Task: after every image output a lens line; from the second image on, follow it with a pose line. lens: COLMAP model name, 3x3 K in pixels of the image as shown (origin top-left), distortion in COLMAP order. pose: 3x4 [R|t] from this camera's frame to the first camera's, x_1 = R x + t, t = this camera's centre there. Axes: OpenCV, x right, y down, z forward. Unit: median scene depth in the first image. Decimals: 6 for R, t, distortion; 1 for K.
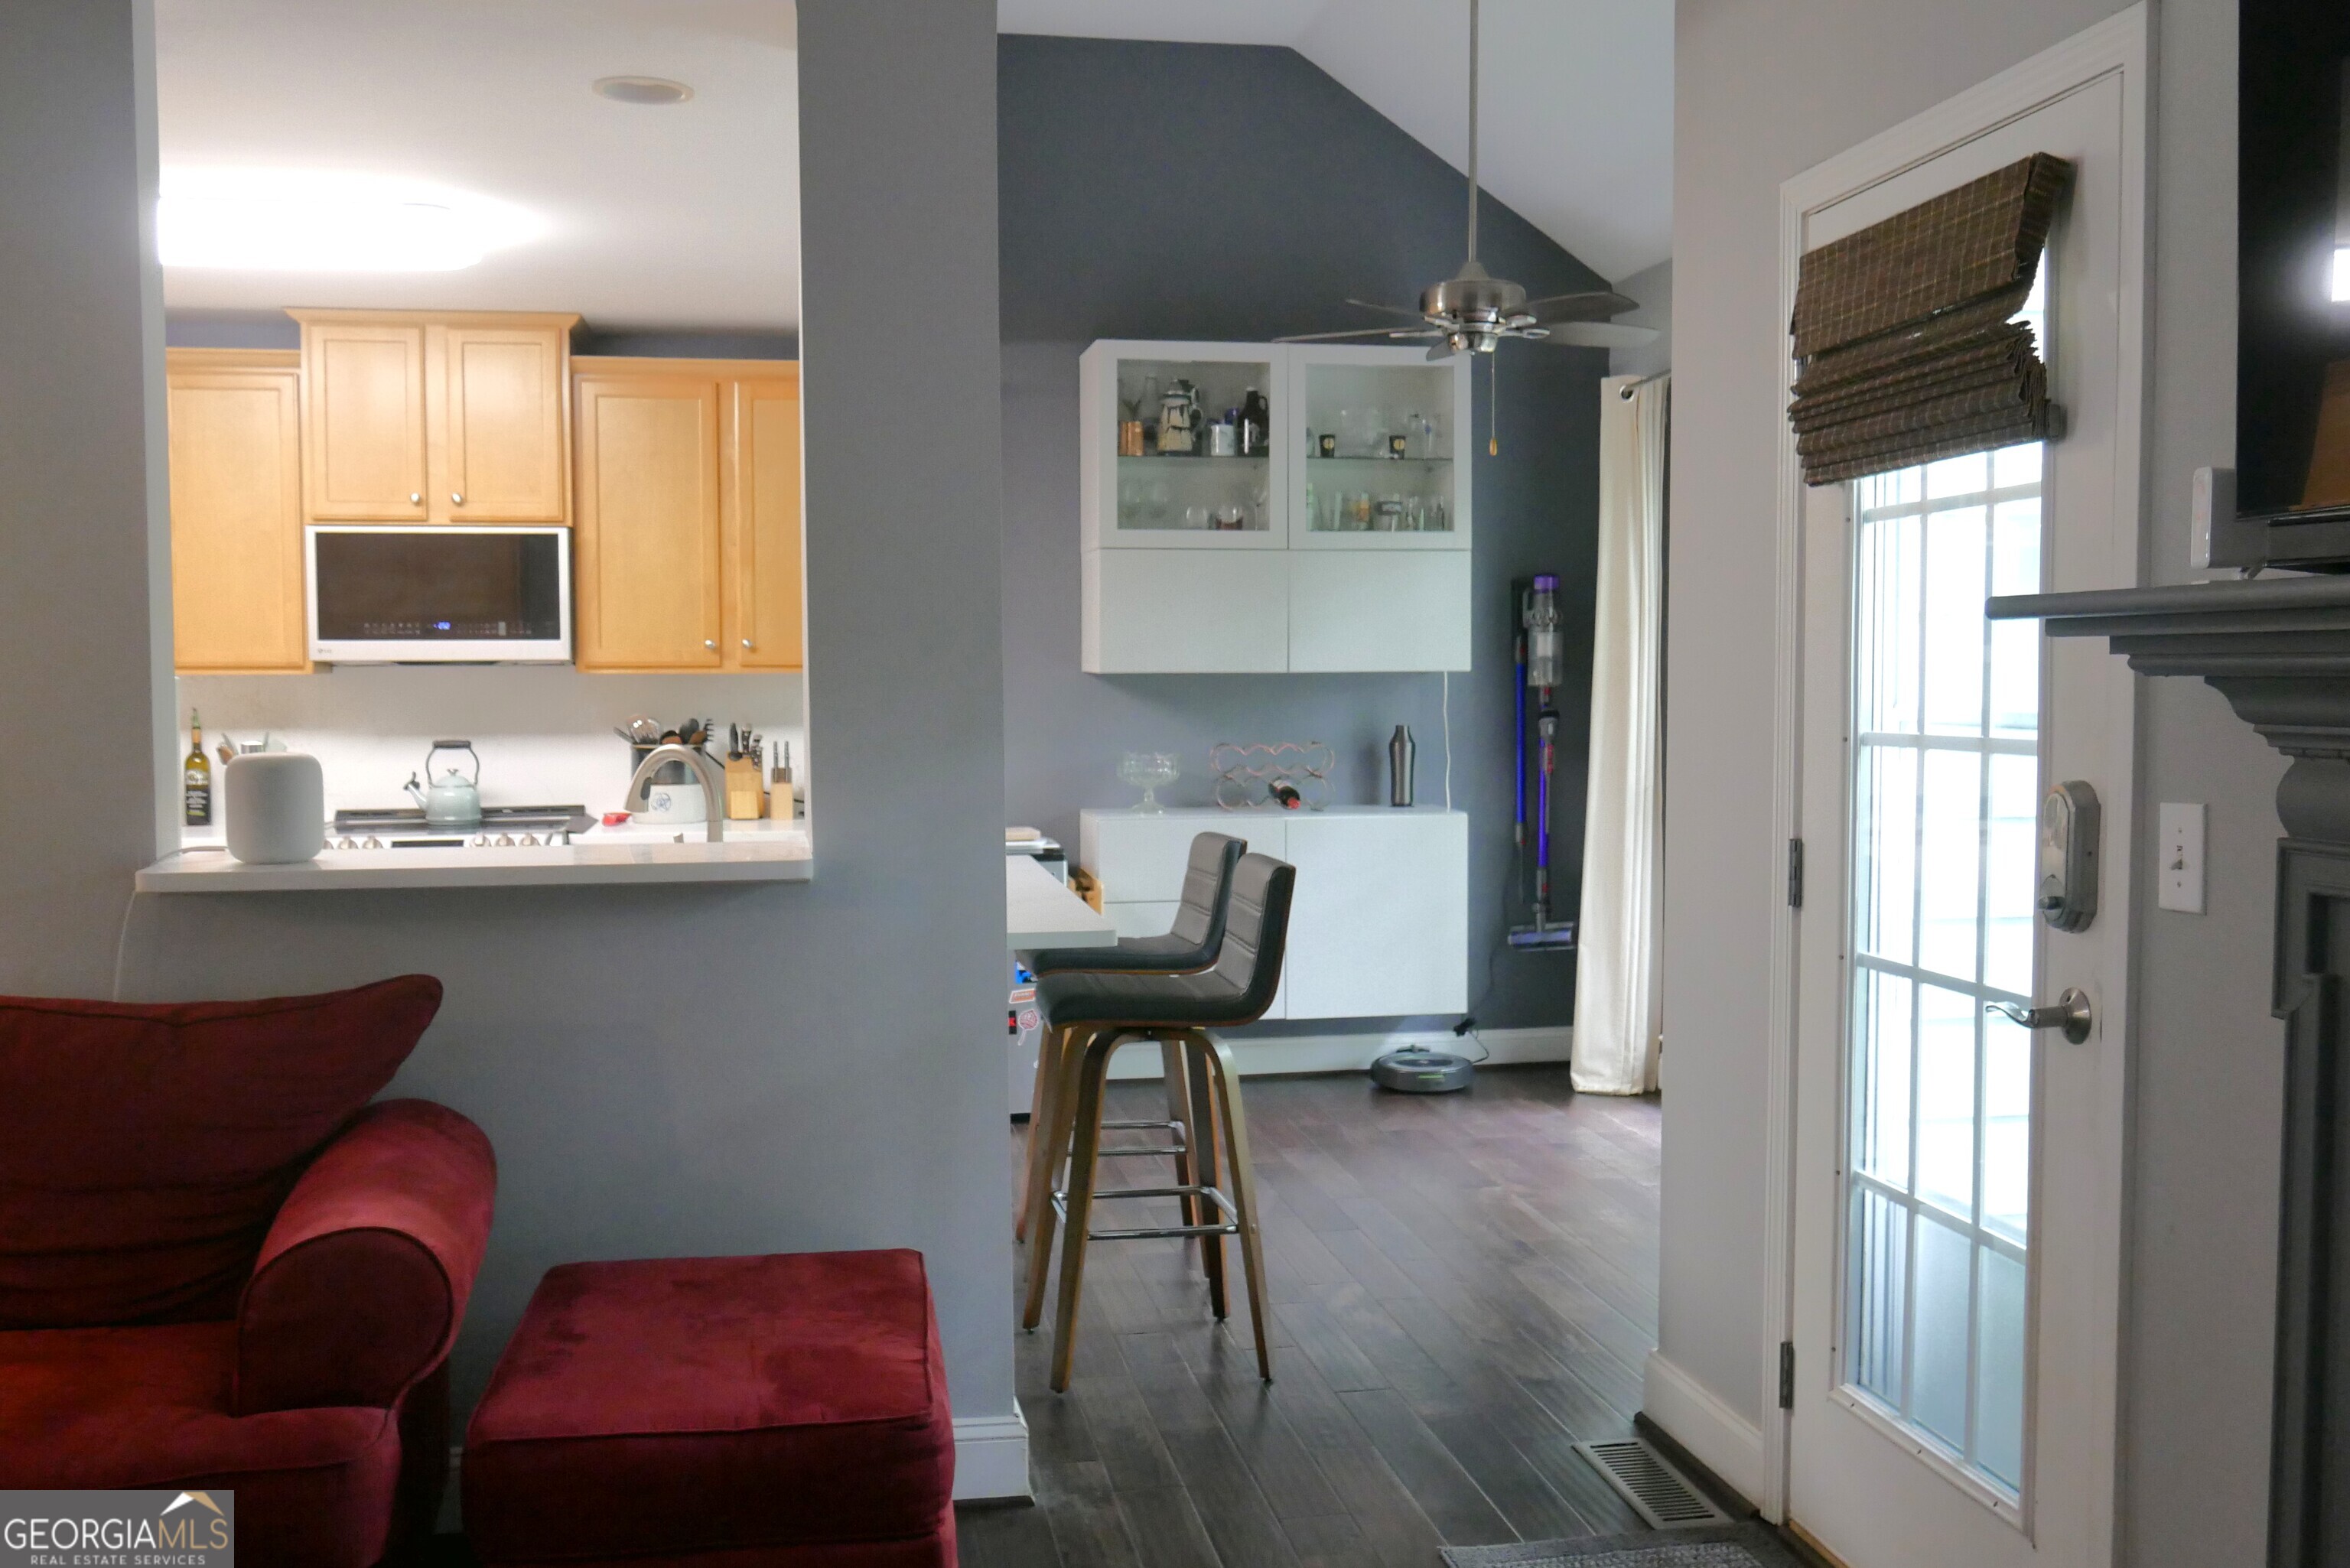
lens RADIAL K [[2133.5, 0, 1255.0], [0, 2133.5, 778.7], [0, 0, 1]] dist [-0.026616, 0.000000]
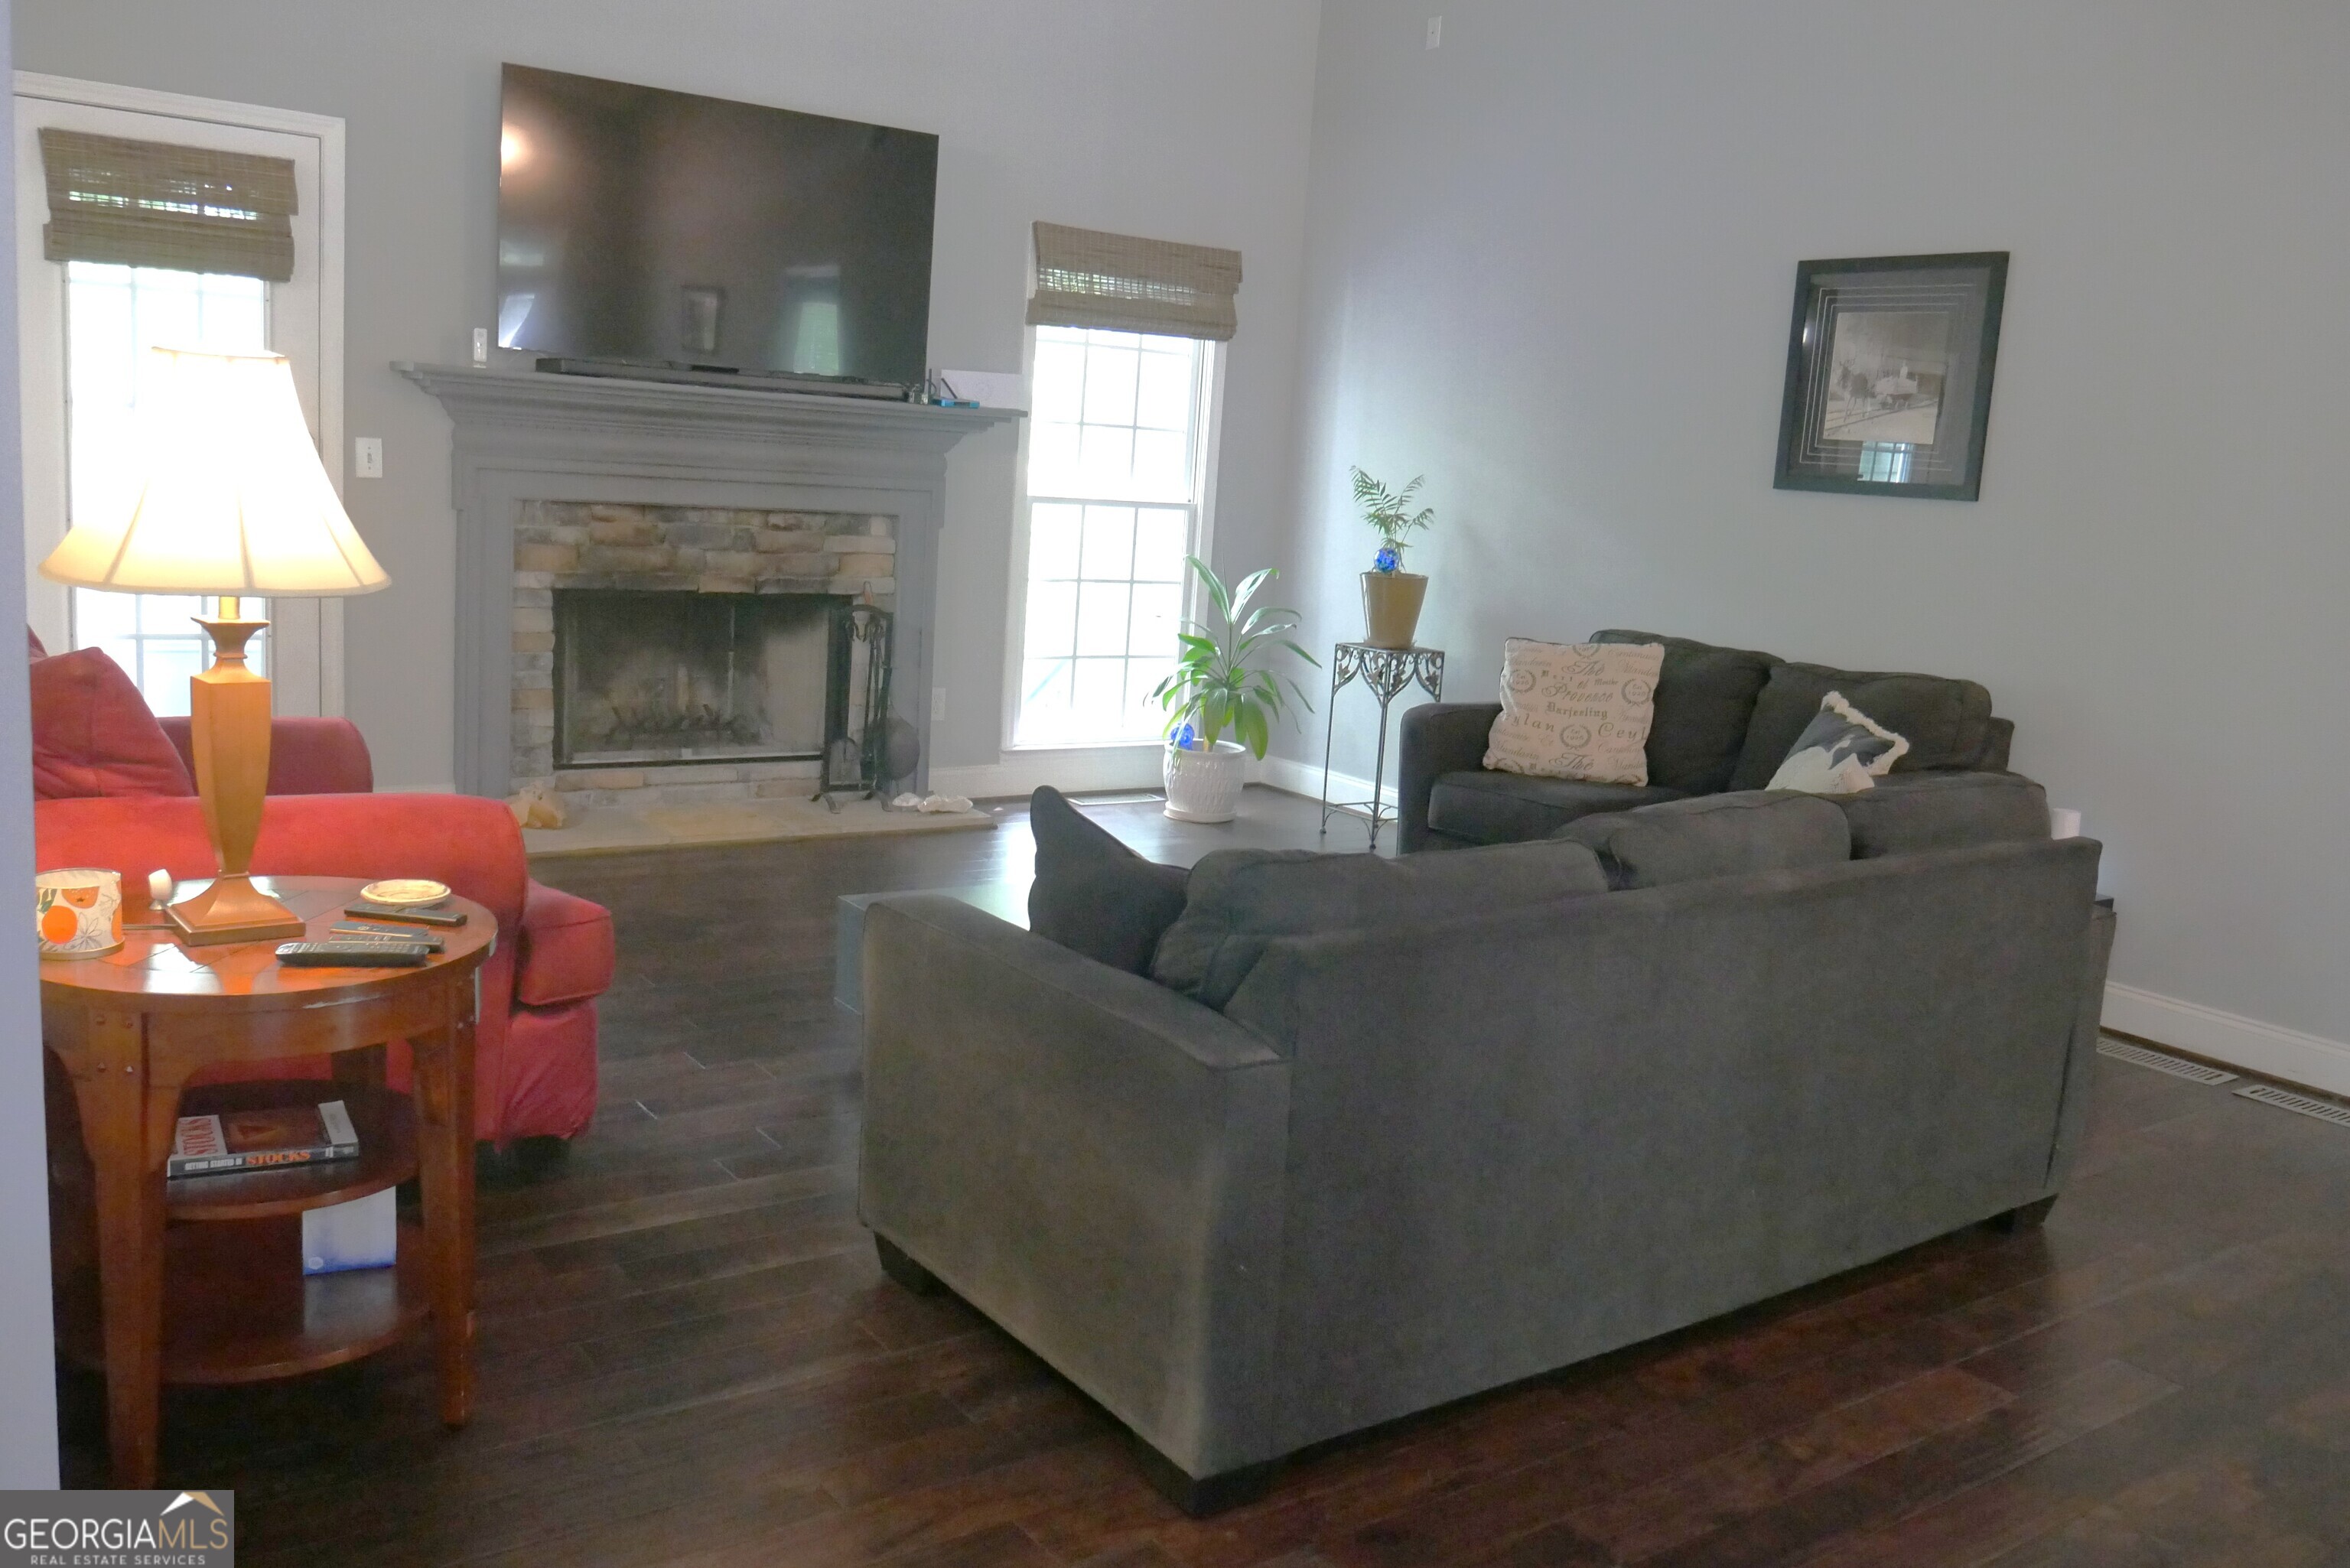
lens RADIAL K [[1970.9, 0, 1220.9], [0, 1970.9, 789.1], [0, 0, 1]] dist [-0.037432, 0.018667]
pose [[-0.447872, -0.185785, 0.874583, -1.983411], [-0.032986, 0.980941, 0.191486, -0.052733], [-0.893489, 0.056912, -0.445464, 1.009198]]
